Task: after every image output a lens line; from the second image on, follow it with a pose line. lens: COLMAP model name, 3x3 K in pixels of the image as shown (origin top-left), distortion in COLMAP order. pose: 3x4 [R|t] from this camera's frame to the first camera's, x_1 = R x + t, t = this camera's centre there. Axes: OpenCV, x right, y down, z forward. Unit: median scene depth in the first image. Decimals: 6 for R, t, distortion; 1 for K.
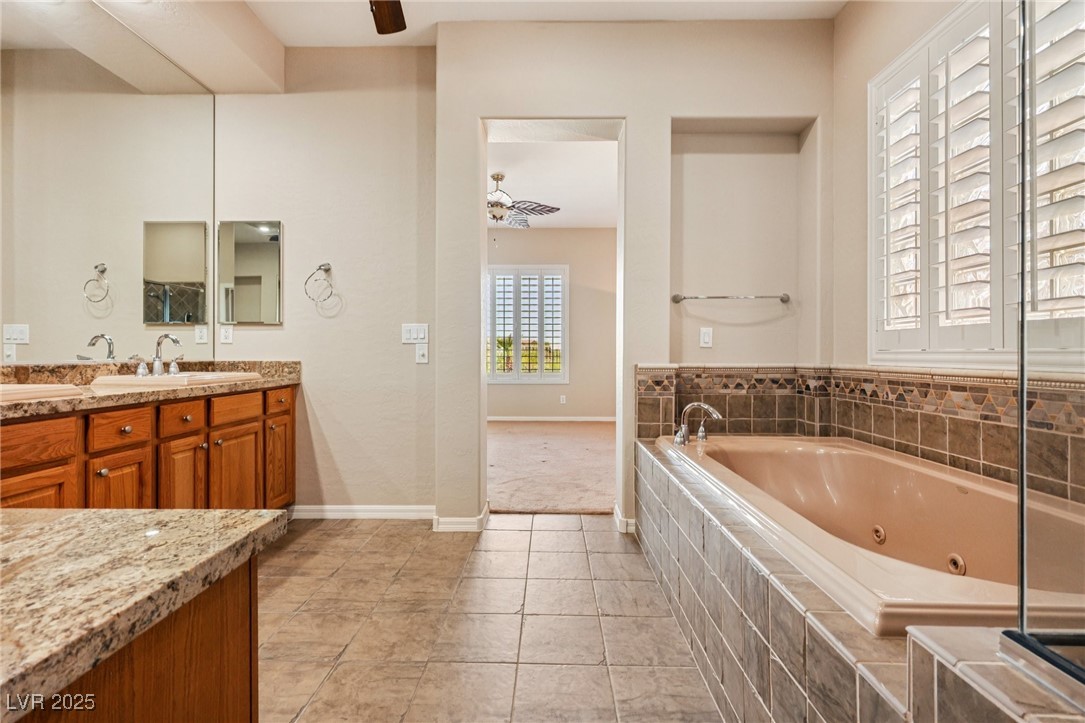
lens RADIAL K [[486.4, 0, 541.8], [0, 486.4, 354.1], [0, 0, 1]] dist [0.002432, 0.000665]
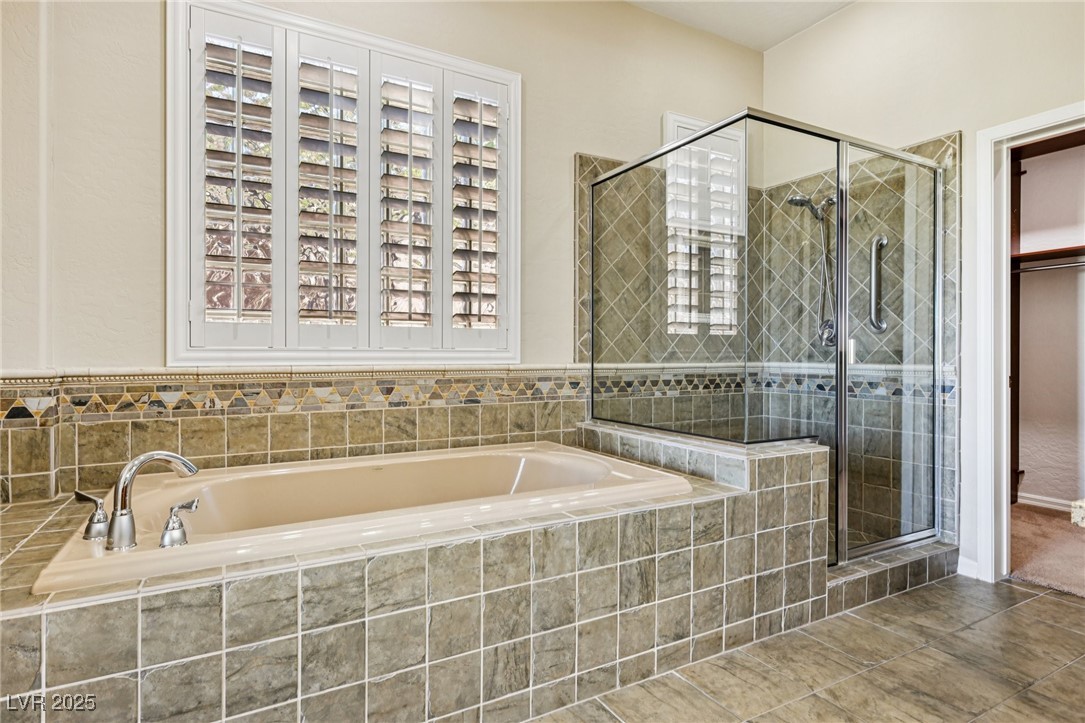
lens RADIAL K [[581.5, 0, 542.7], [0, 581.5, 356.5], [0, 0, 1]] dist [0.004190, 0.001049]
pose [[-0.497107, -0.003834, 0.867681, -0.452128], [0.001801, 0.999984, 0.005451, 0.003396], [-0.867688, 0.004273, -0.497092, 1.130128]]
